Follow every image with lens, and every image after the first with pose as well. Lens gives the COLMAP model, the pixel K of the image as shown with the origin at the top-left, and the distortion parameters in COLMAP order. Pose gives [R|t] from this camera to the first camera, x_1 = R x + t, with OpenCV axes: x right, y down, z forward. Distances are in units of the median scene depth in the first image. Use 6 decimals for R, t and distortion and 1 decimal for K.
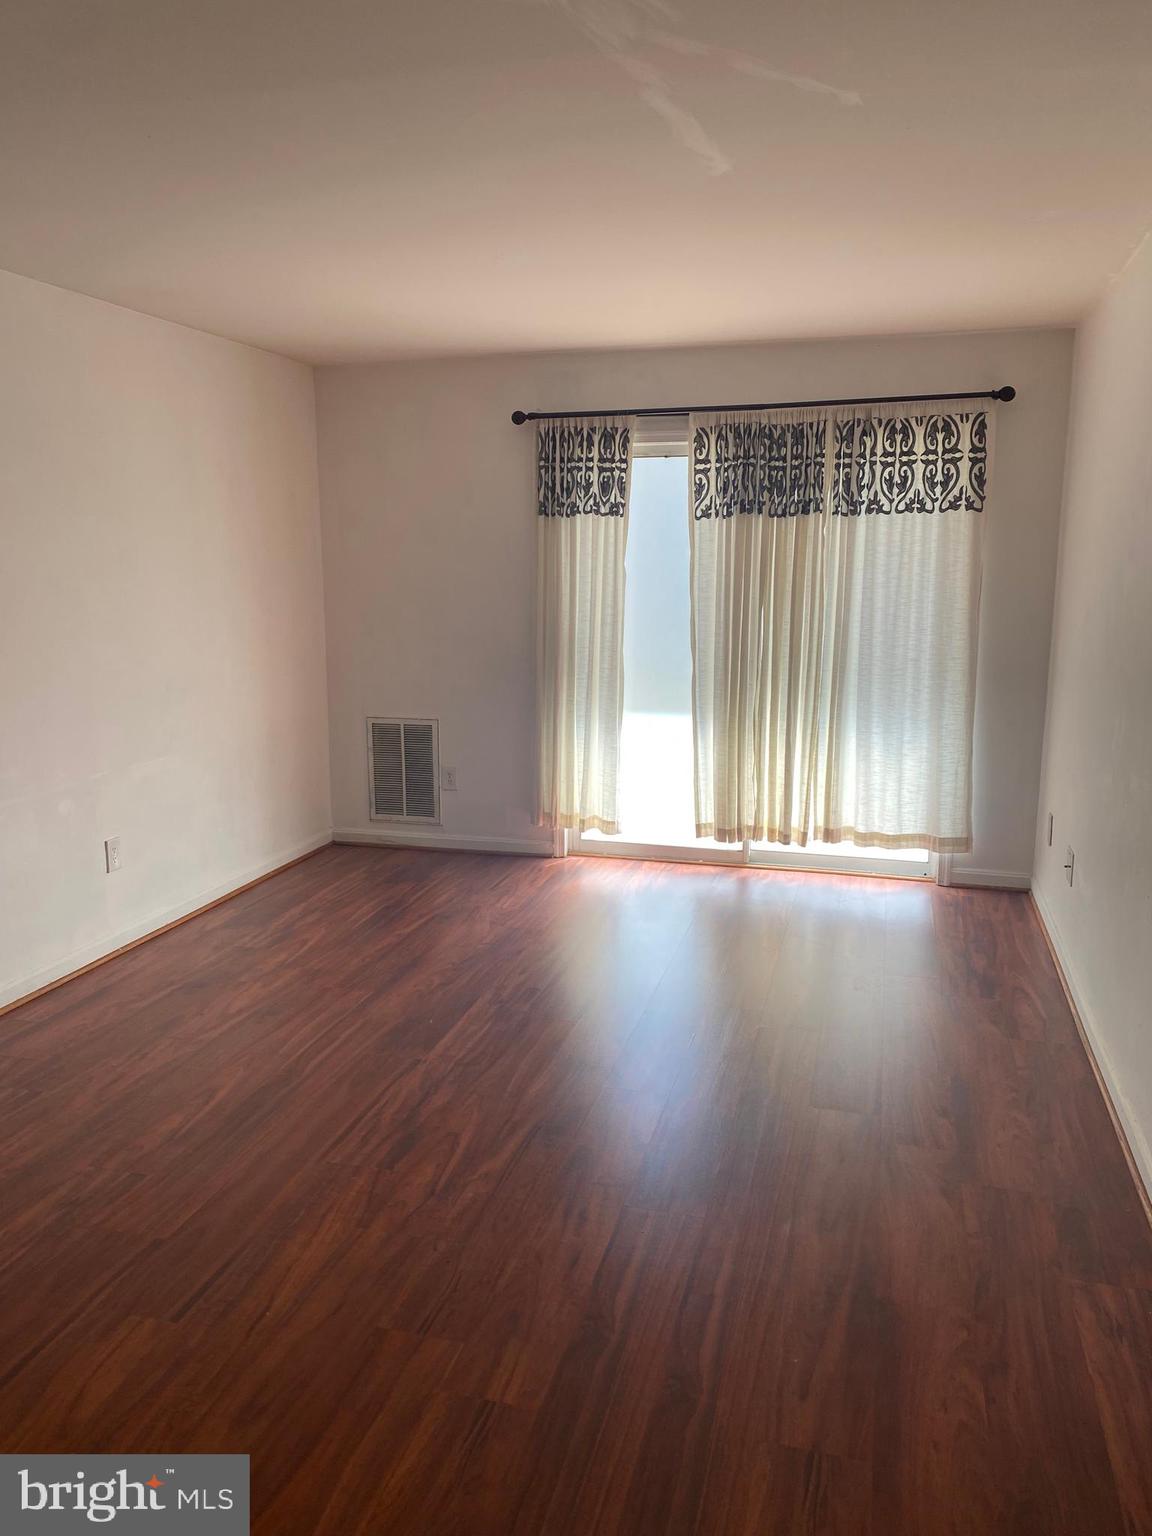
lens RADIAL K [[1172.7, 0, 573.6], [0, 1172.7, 767.8], [0, 0, 1]] dist [0.036383, -0.019169]
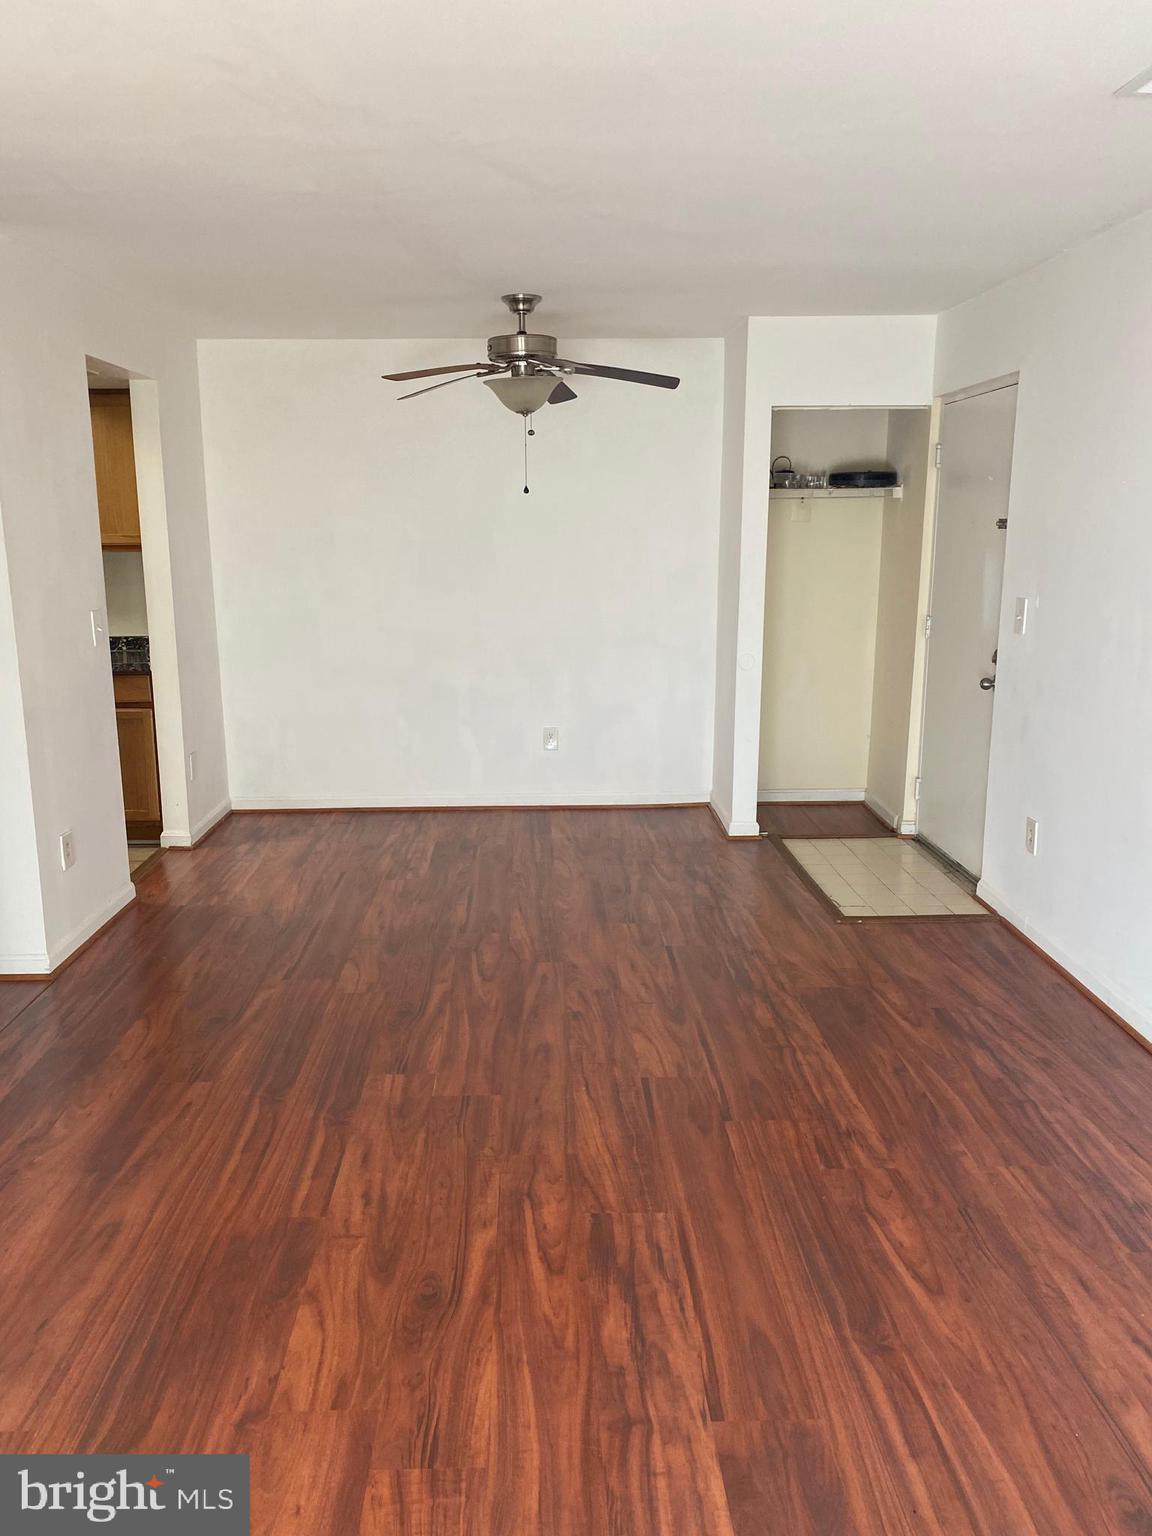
lens RADIAL K [[1172.7, 0, 571.1], [0, 1172.7, 767.6], [0, 0, 1]] dist [0.036383, -0.019169]
pose [[-0.955851, 0.063434, -0.286923, 0.094188], [-0.047822, 0.929824, 0.364884, -0.294233], [0.289934, 0.362496, -0.885740, 1.606187]]
